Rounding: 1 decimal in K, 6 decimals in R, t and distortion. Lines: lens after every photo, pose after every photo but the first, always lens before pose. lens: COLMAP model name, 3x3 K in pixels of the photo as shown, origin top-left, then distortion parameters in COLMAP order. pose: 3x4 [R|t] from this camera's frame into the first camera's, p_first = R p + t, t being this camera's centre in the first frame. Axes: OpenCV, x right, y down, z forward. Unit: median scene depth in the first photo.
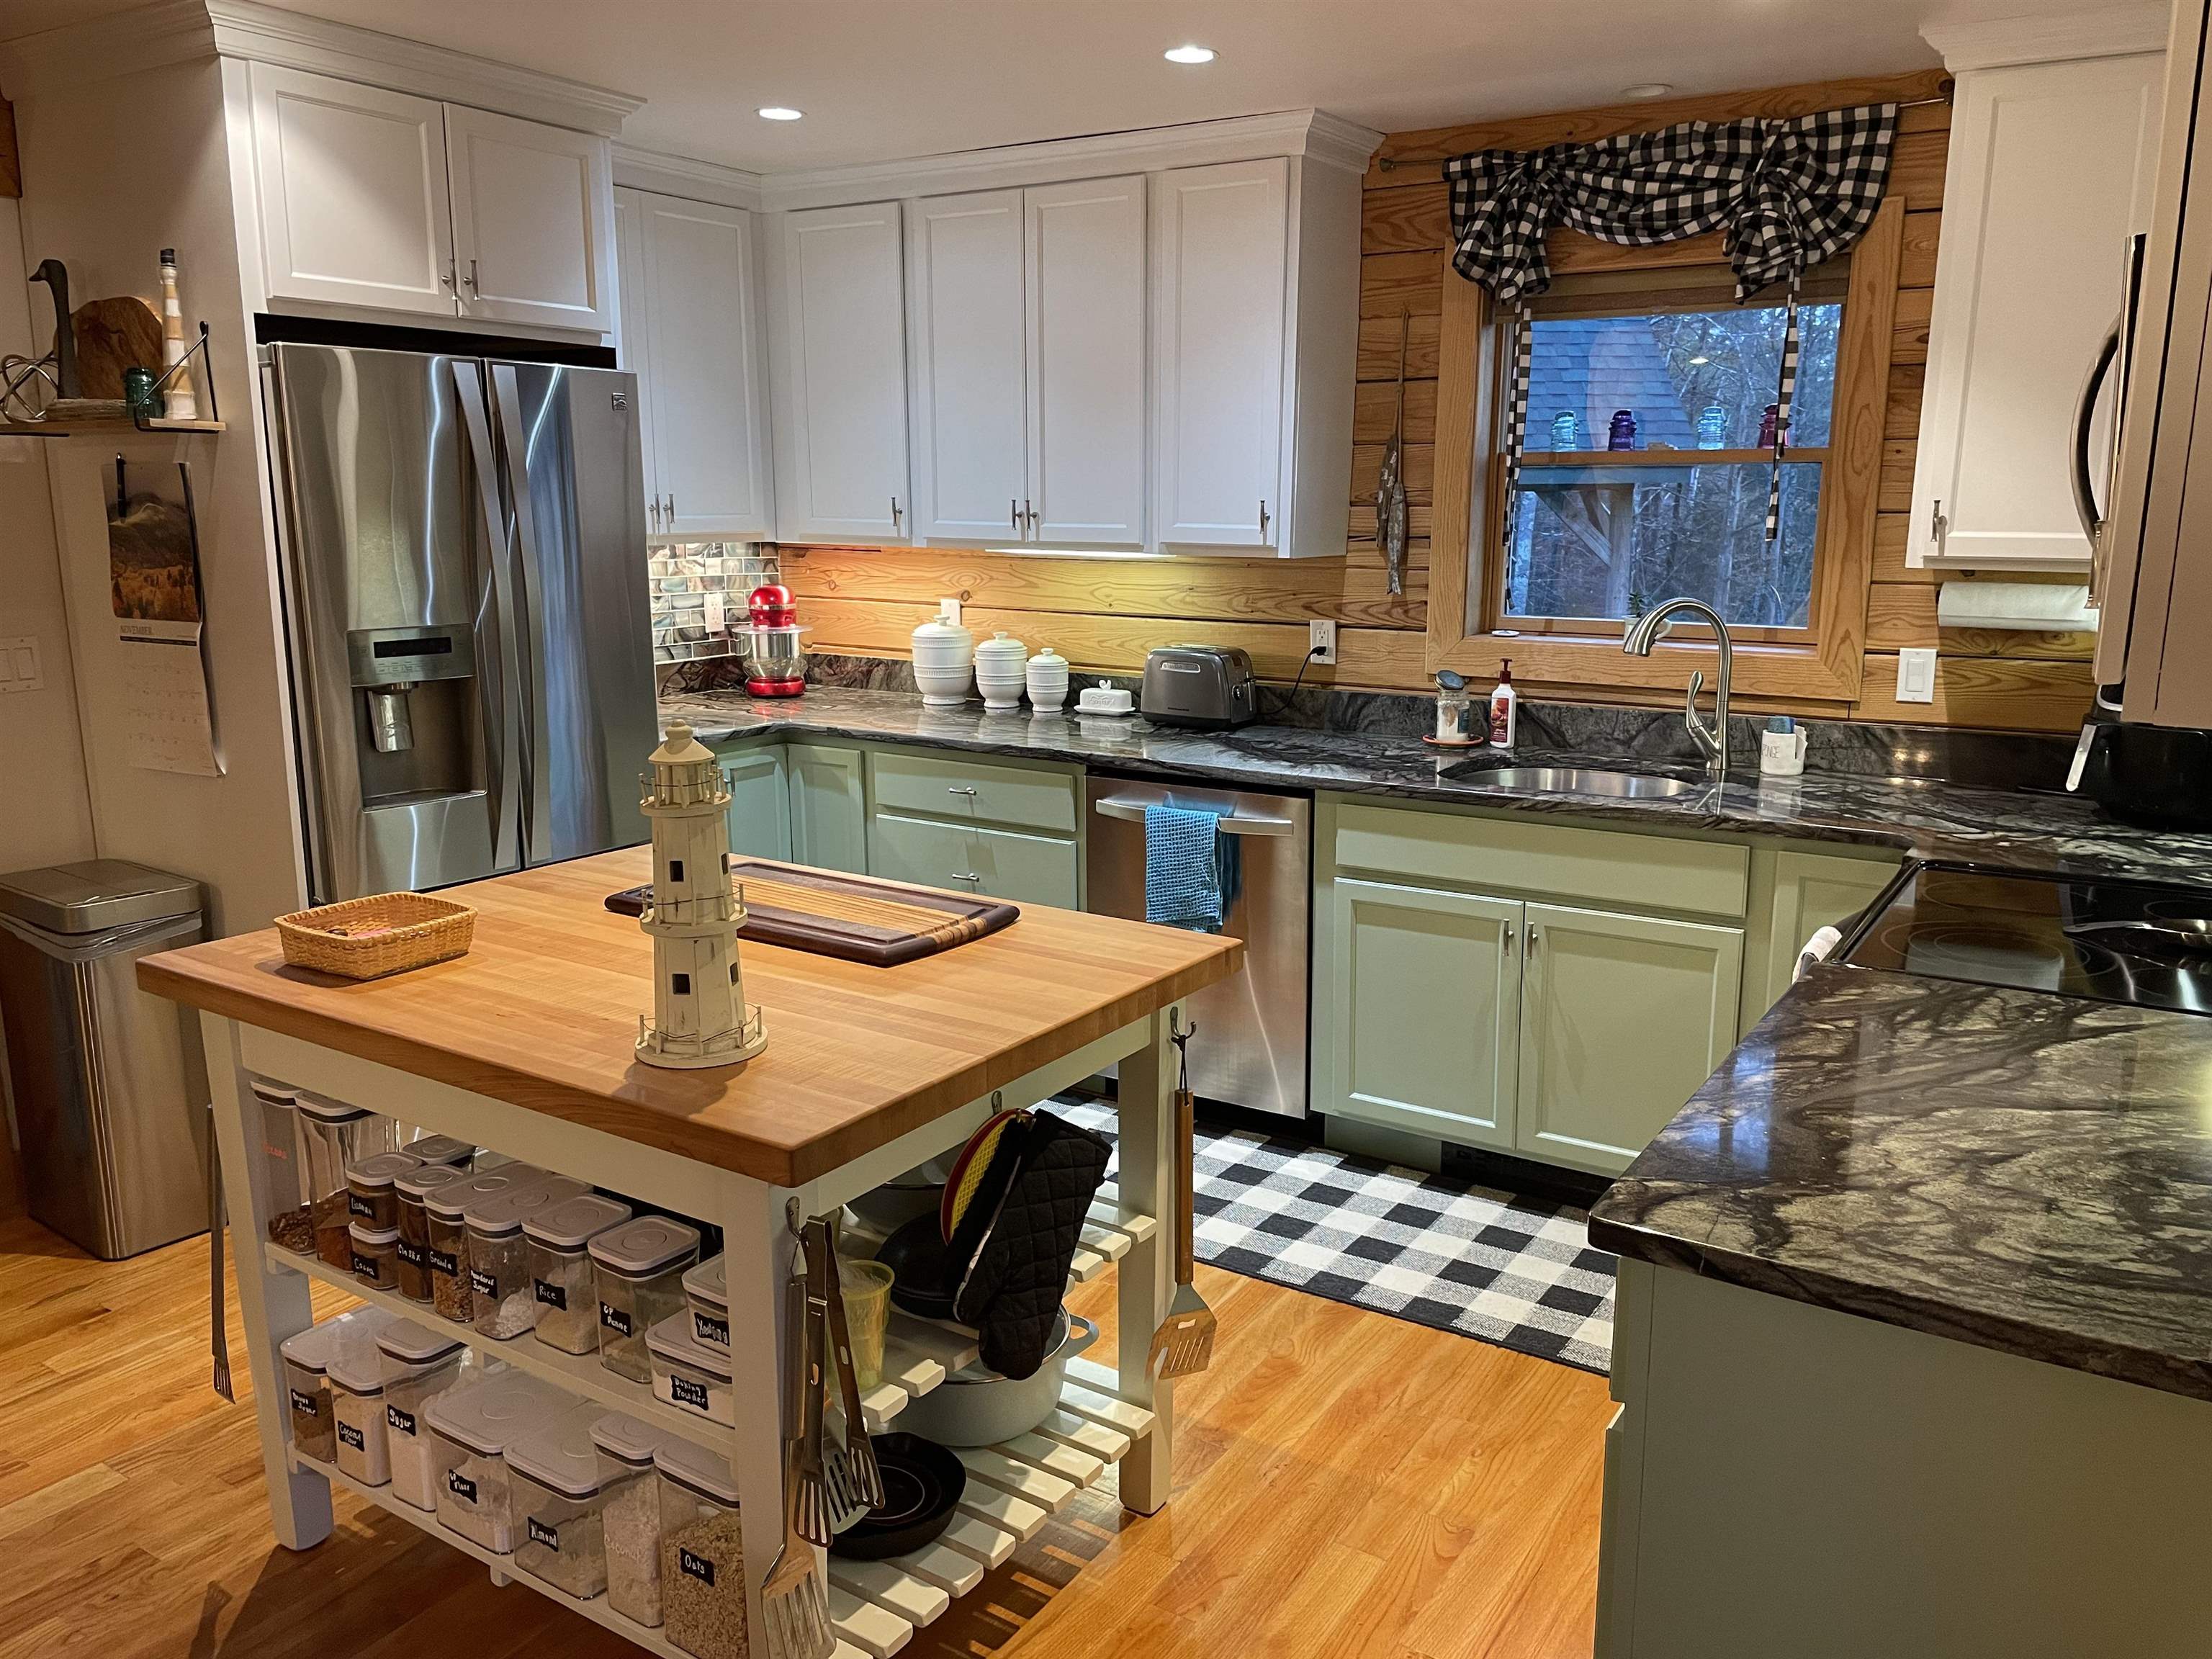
lens RADIAL K [[1666.9, 0, 1111.2], [0, 1666.9, 839.2], [0, 0, 1]] dist [0.094111, -0.119472]
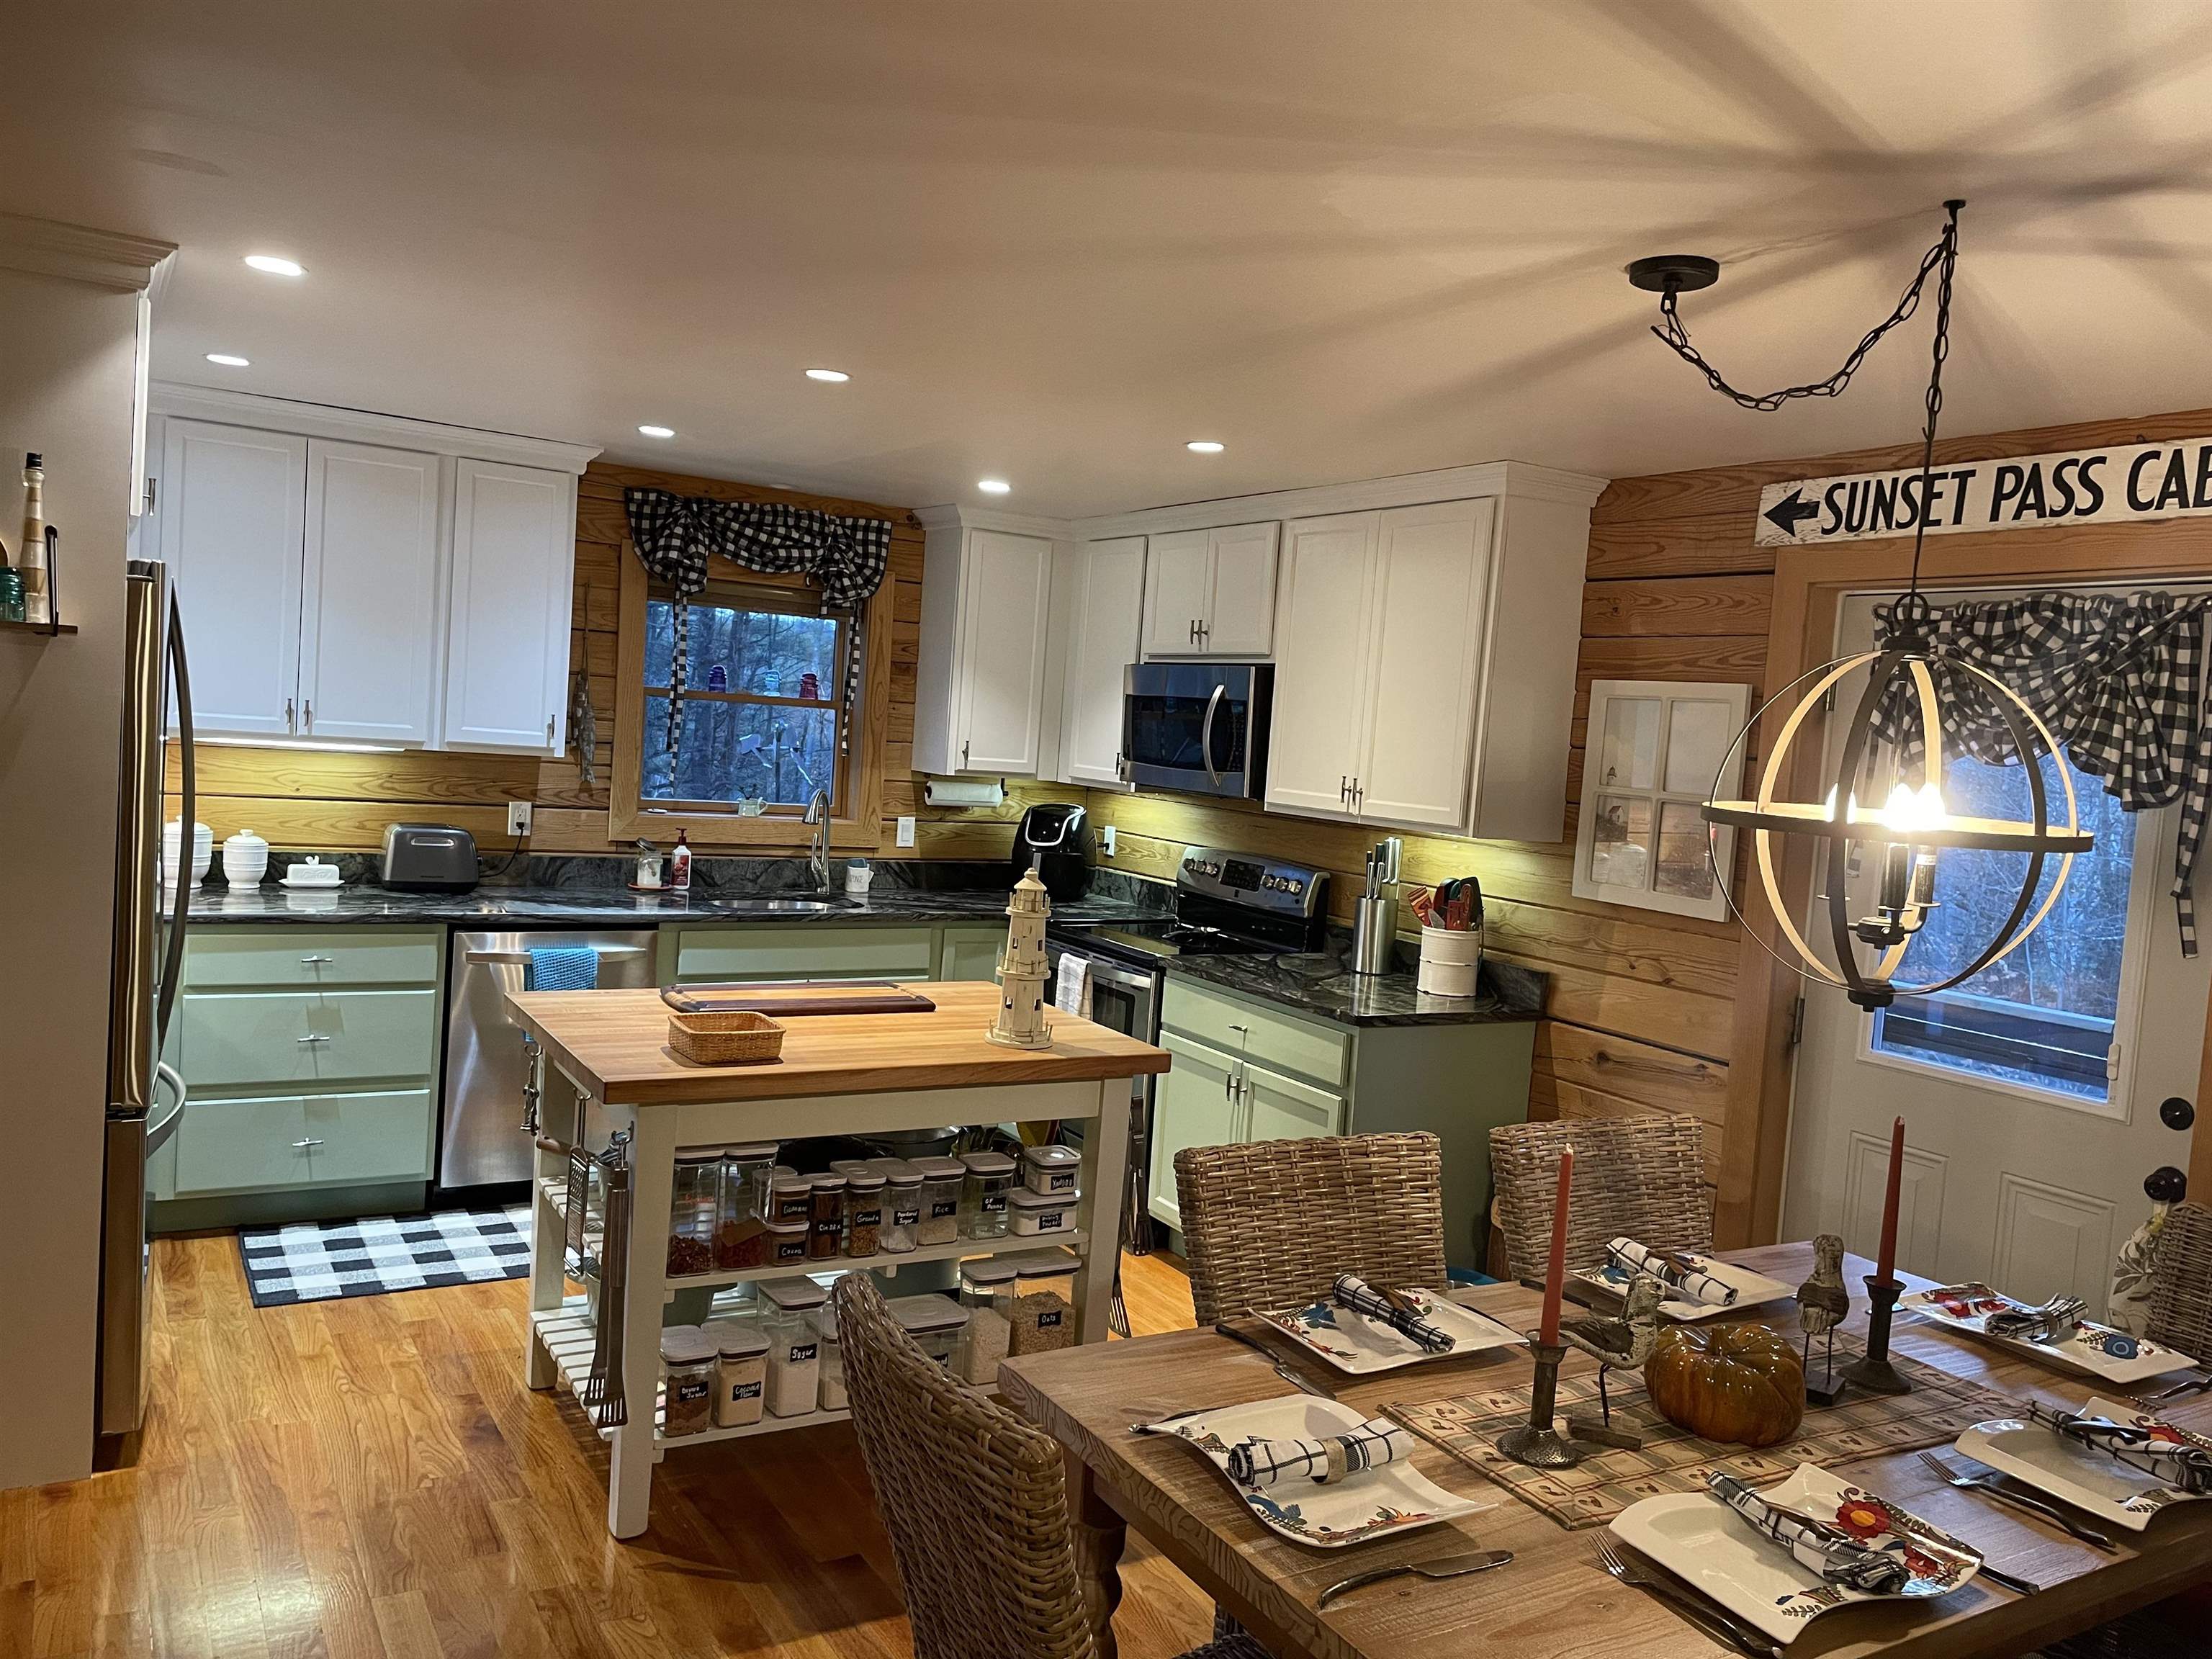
lens RADIAL K [[1666.9, 0, 1117.8], [0, 1666.9, 834.5], [0, 0, 1]] dist [0.094111, -0.119472]
pose [[0.436270, -0.030144, 0.899311, -0.983470], [0.115440, 0.993055, -0.022715, -0.027680], [-0.892380, 0.113726, 0.436720, 0.029757]]
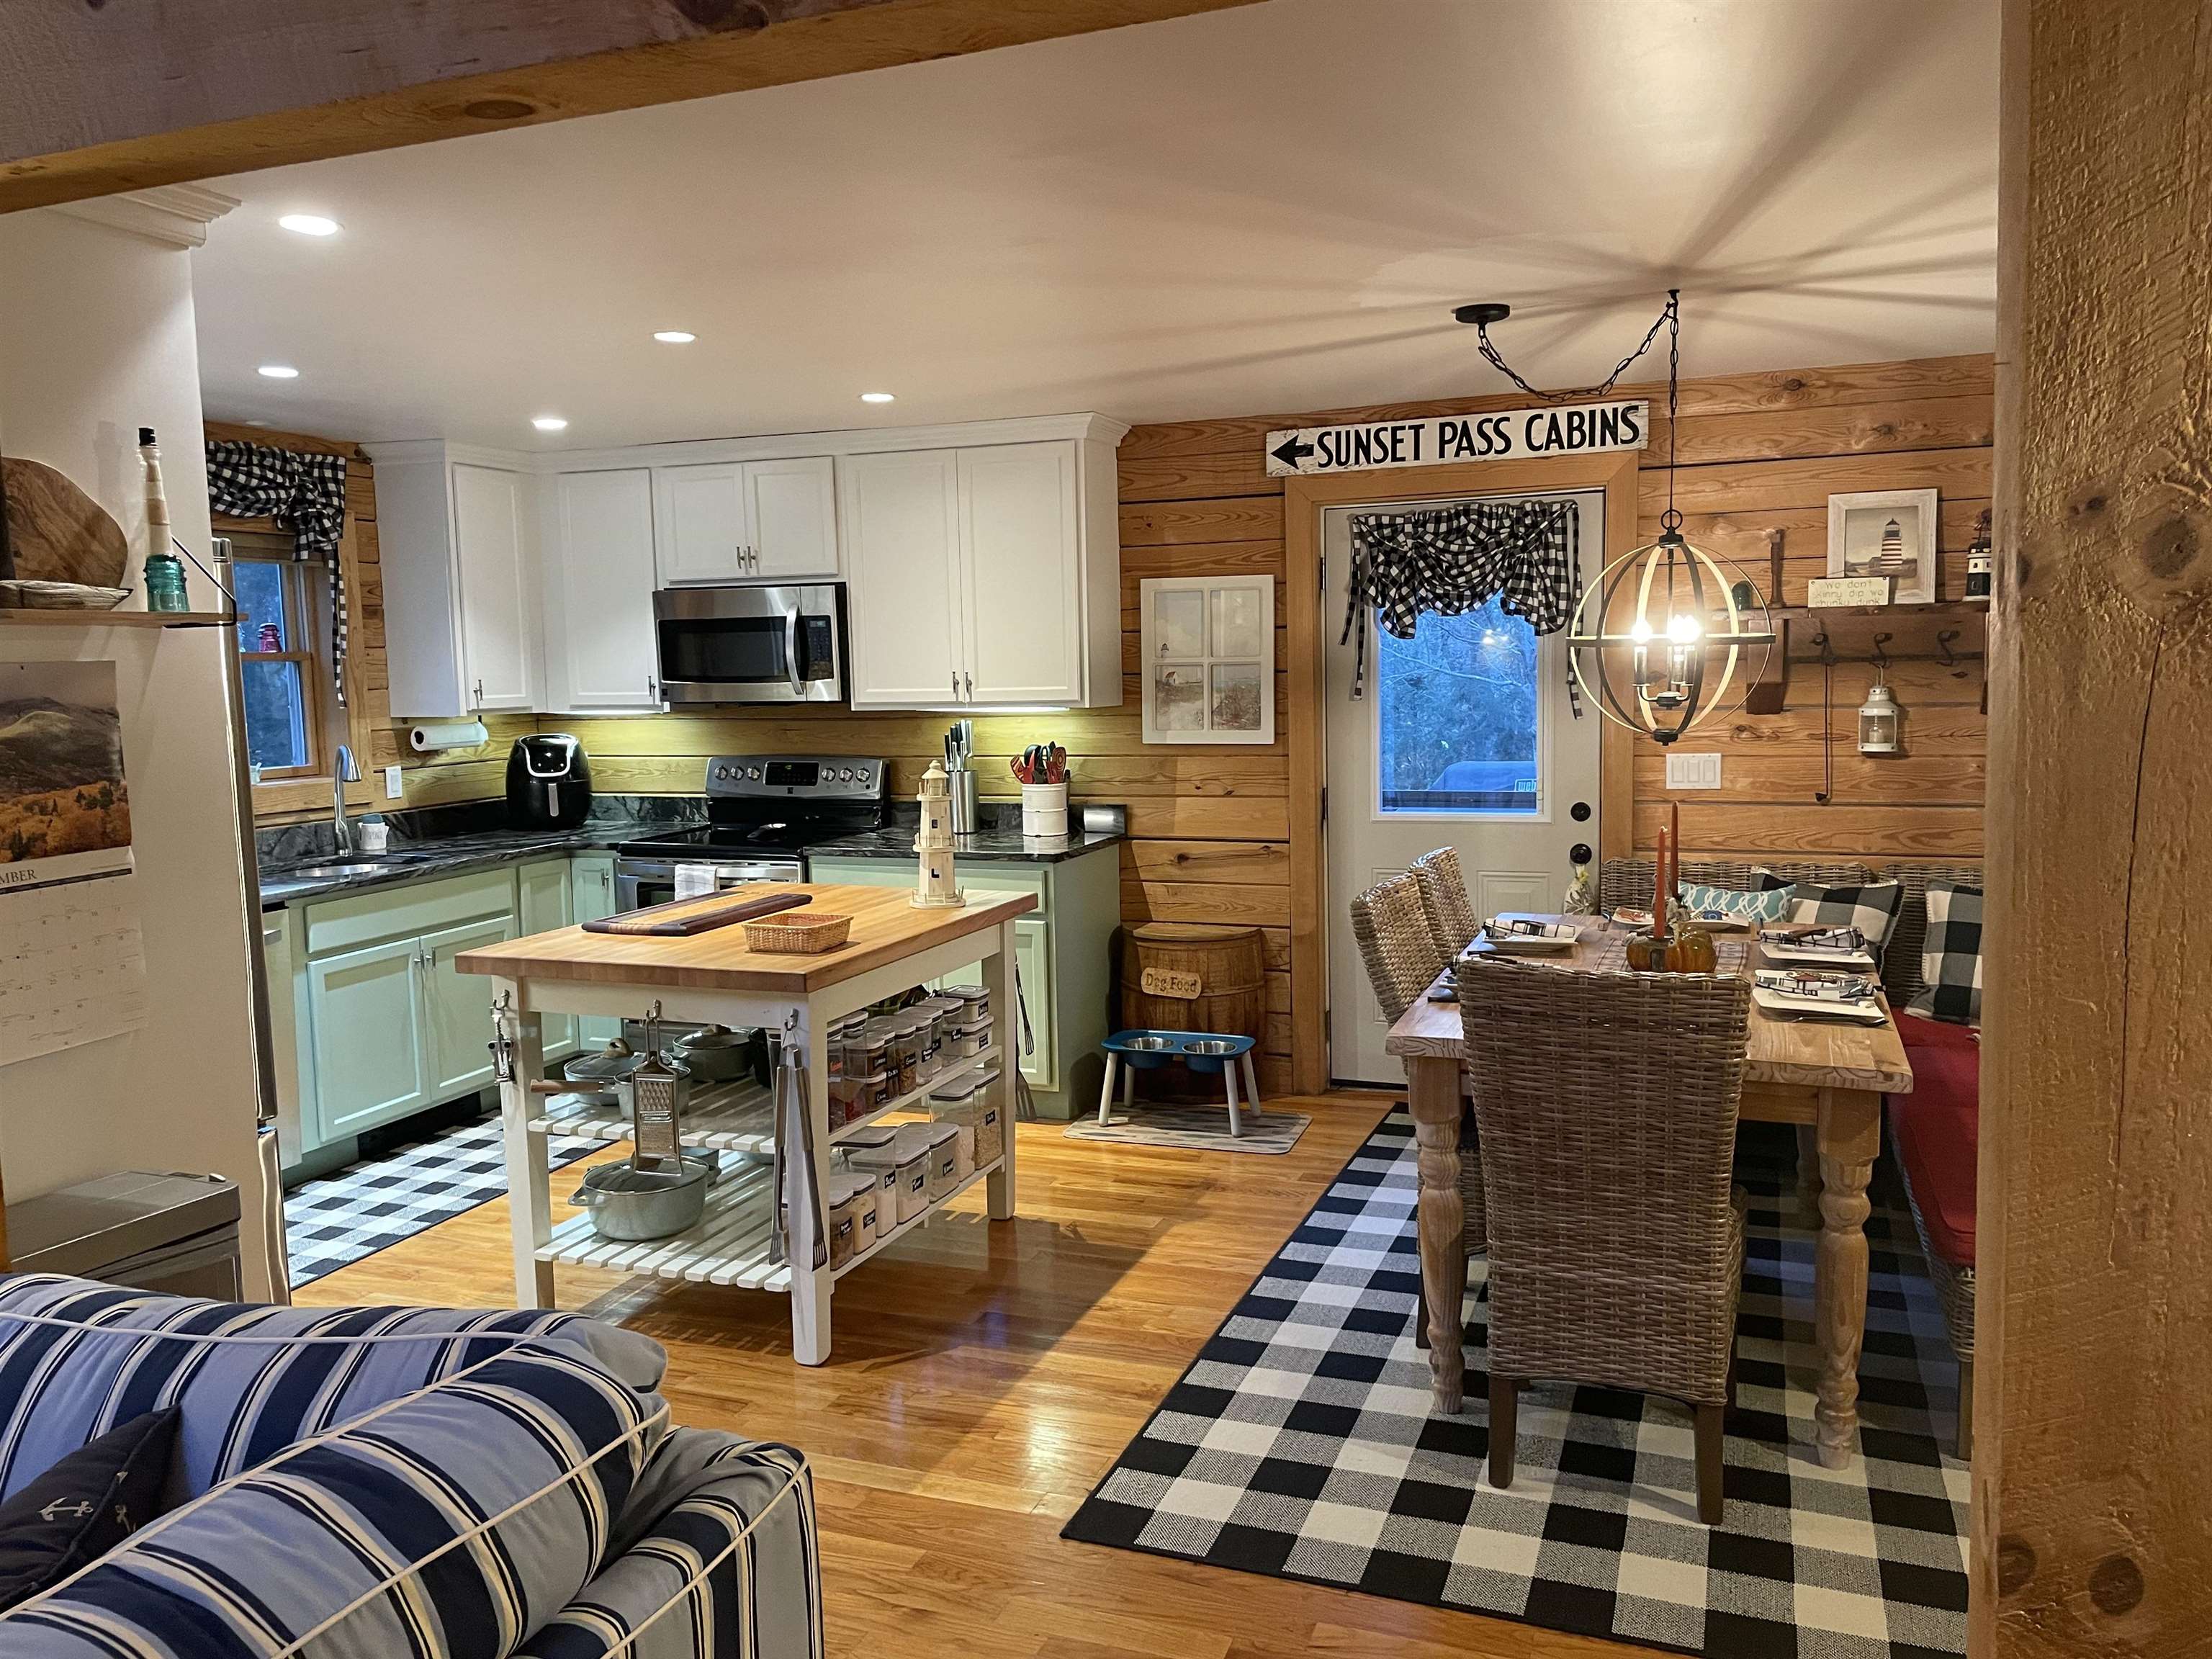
lens RADIAL K [[1666.9, 0, 1104.6], [0, 1666.9, 826.6], [0, 0, 1]] dist [0.094111, -0.119472]
pose [[-0.208680, -0.095858, 0.973275, -1.307701], [0.223931, 0.964063, 0.142963, -0.133404], [-0.952002, 0.247780, -0.179715, 0.615570]]
